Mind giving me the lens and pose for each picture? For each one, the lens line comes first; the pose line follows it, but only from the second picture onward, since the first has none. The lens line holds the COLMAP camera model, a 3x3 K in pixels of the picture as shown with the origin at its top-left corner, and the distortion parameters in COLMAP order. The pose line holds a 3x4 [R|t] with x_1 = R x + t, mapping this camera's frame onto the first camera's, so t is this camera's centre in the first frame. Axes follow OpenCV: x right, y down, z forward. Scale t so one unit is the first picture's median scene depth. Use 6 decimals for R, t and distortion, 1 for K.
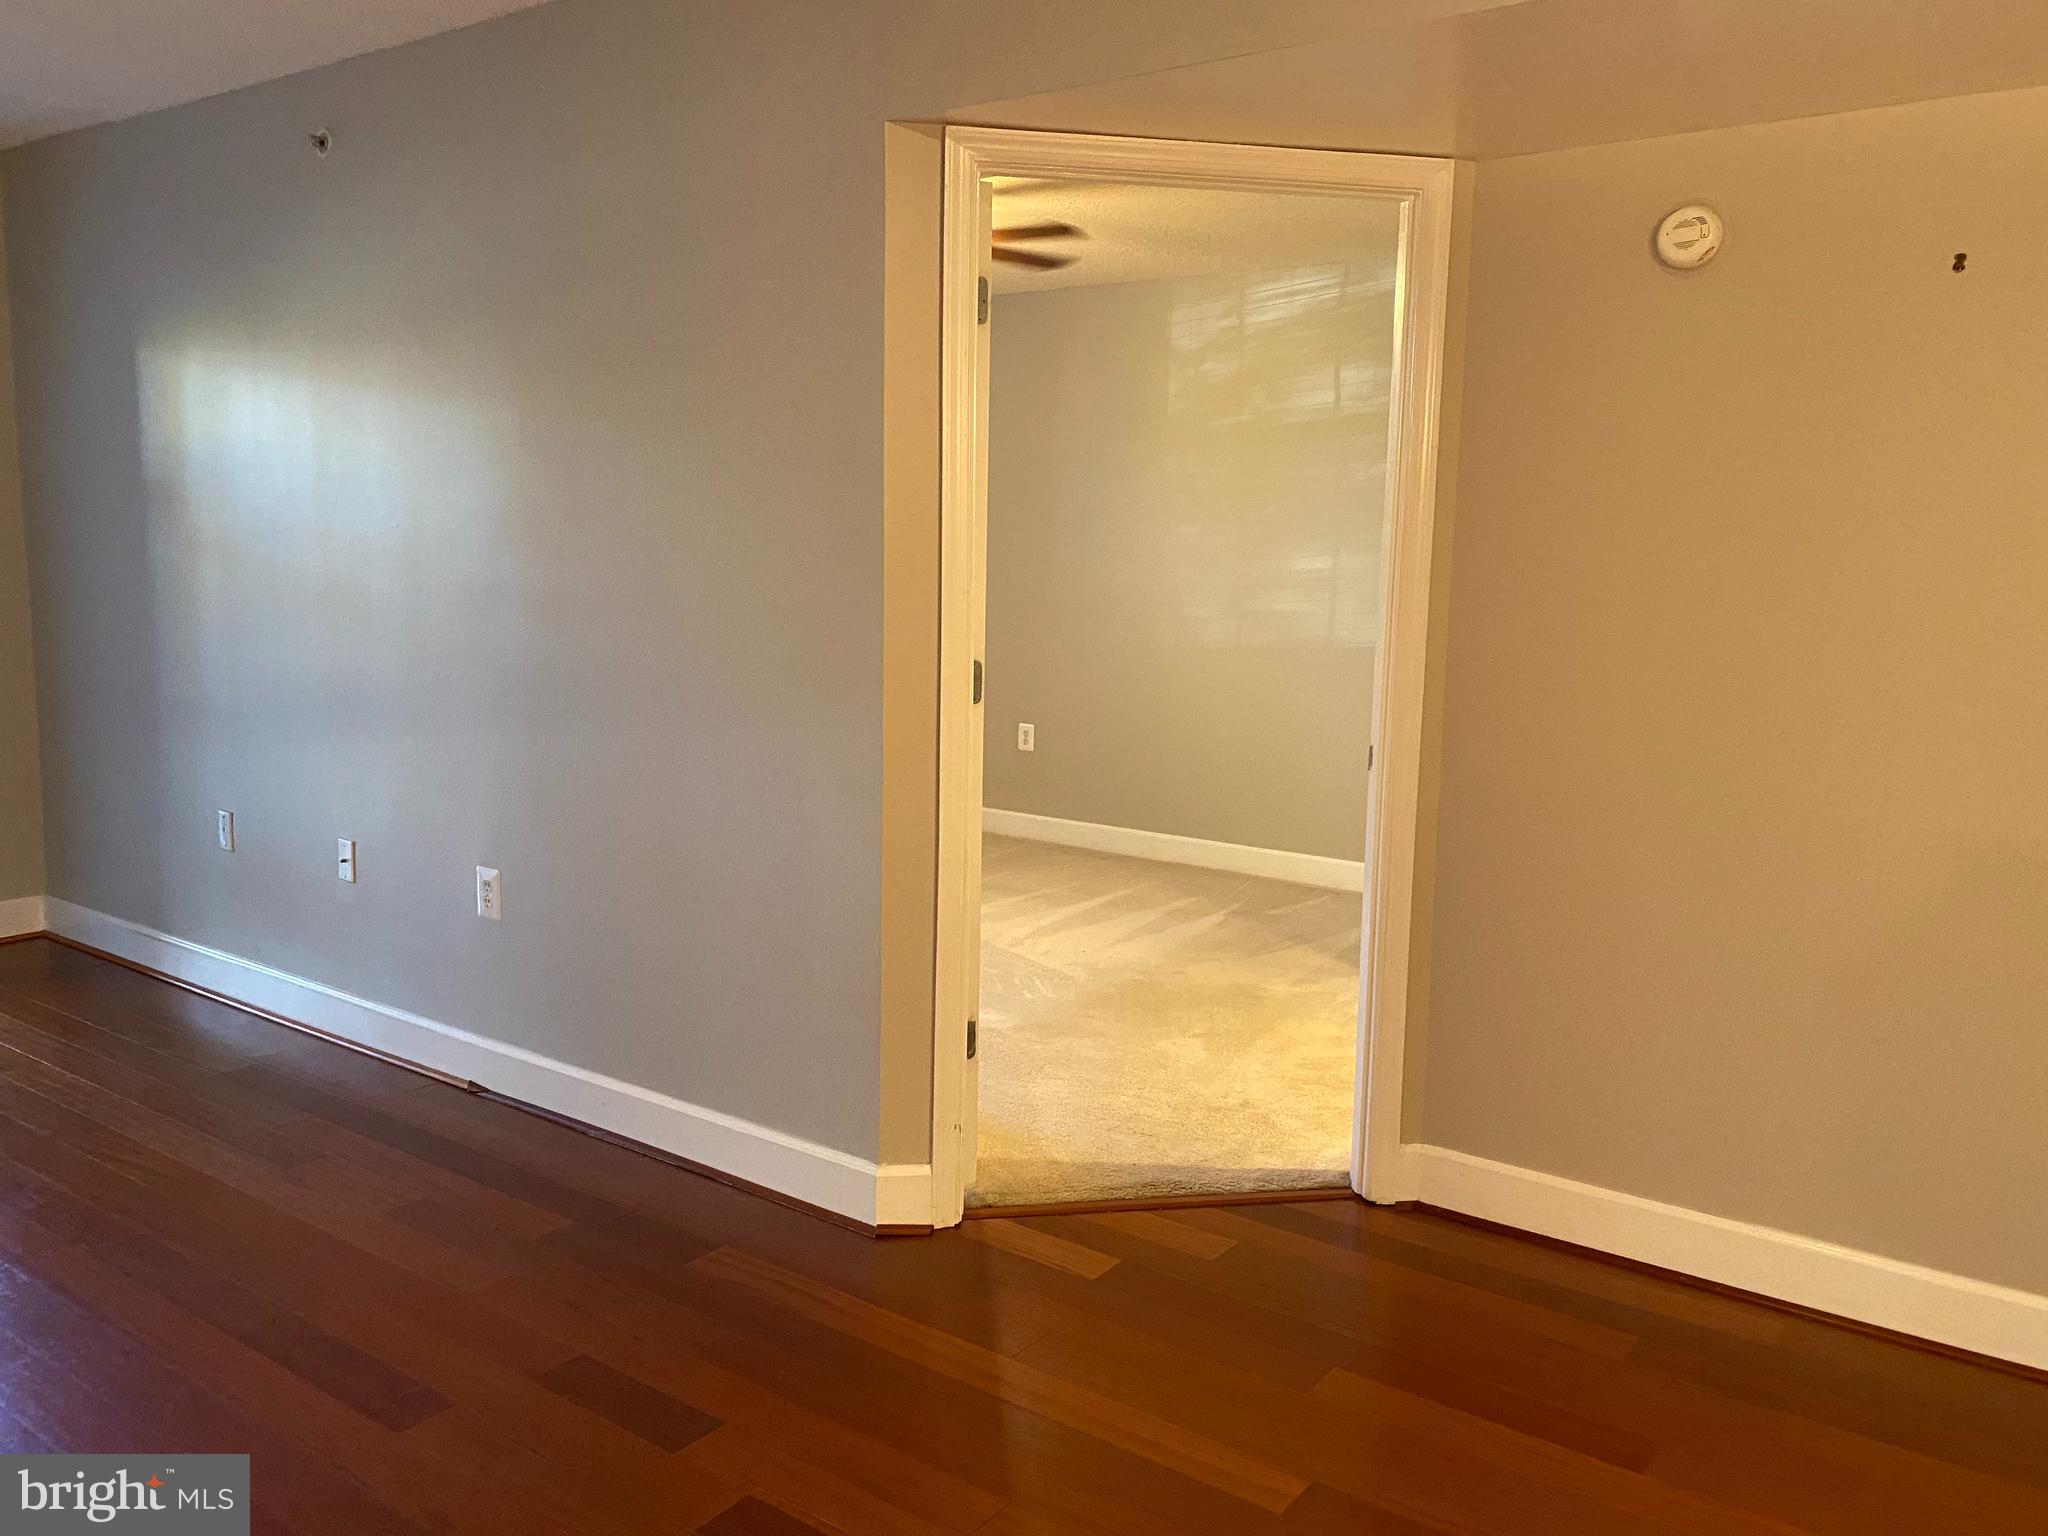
lens RADIAL K [[1602.8, 0, 1024.0], [0, 1602.8, 768.0], [0, 0, 1]] dist [0.029083, -0.008148]
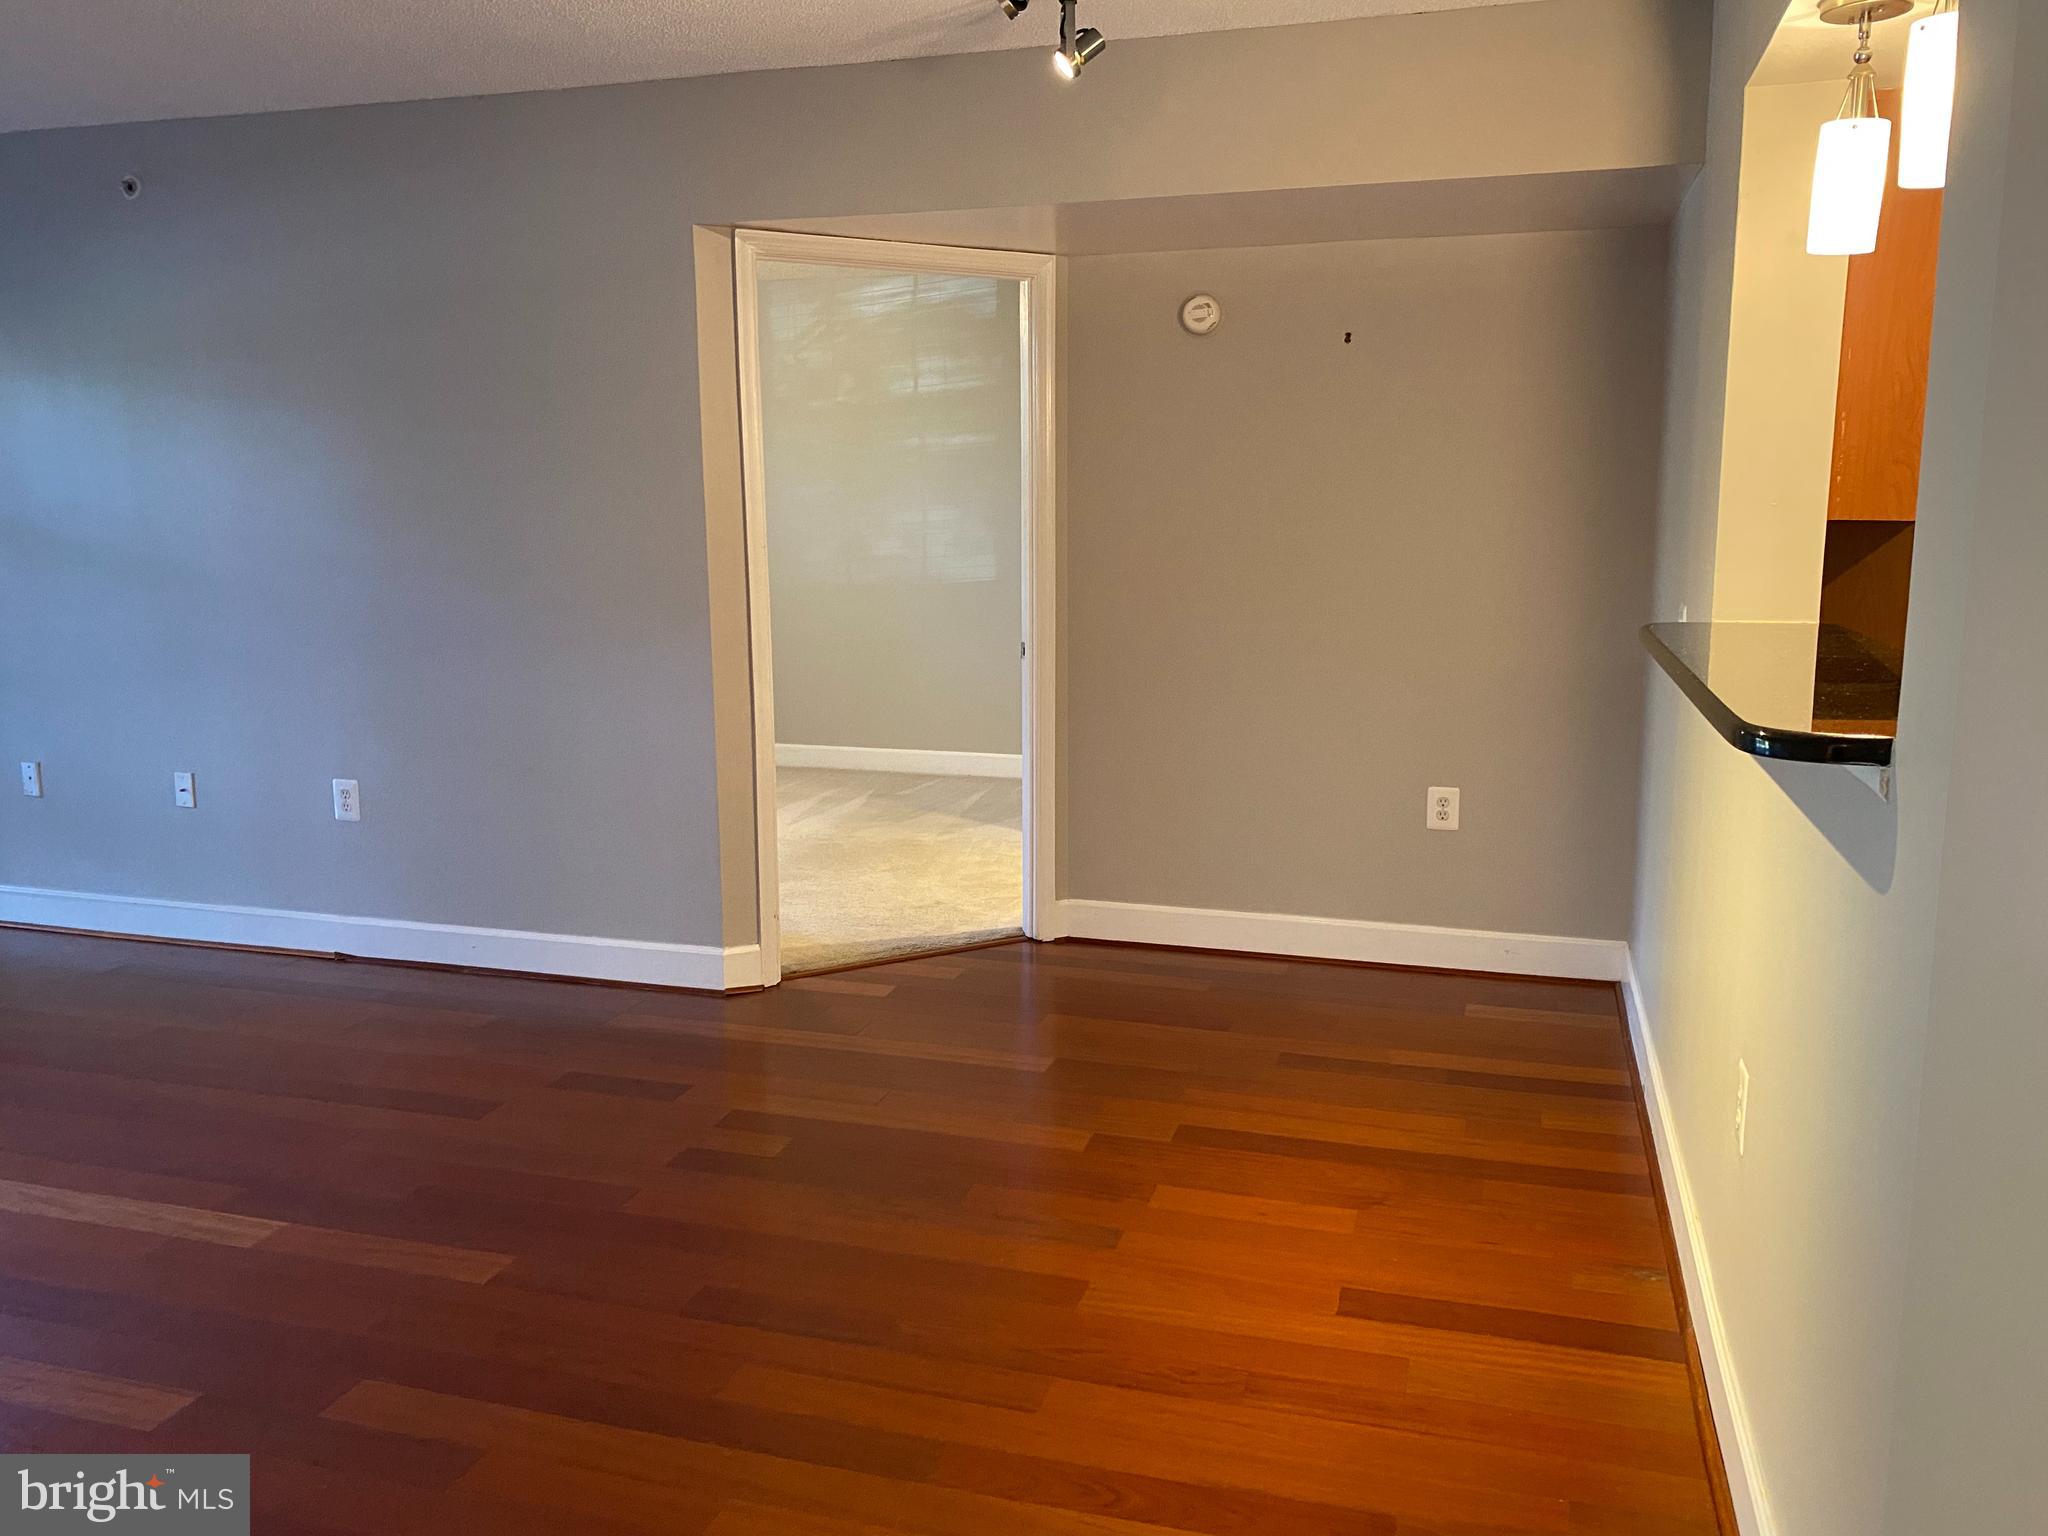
lens RADIAL K [[1536.4, 0, 1024.0], [0, 1536.4, 768.0], [0, 0, 1]] dist [0.262128, -0.335307]
pose [[0.951039, -0.081219, 0.298209, -0.222708], [0.070541, 0.996428, 0.046413, 0.036316], [-0.300914, -0.023105, 0.953371, -0.391138]]
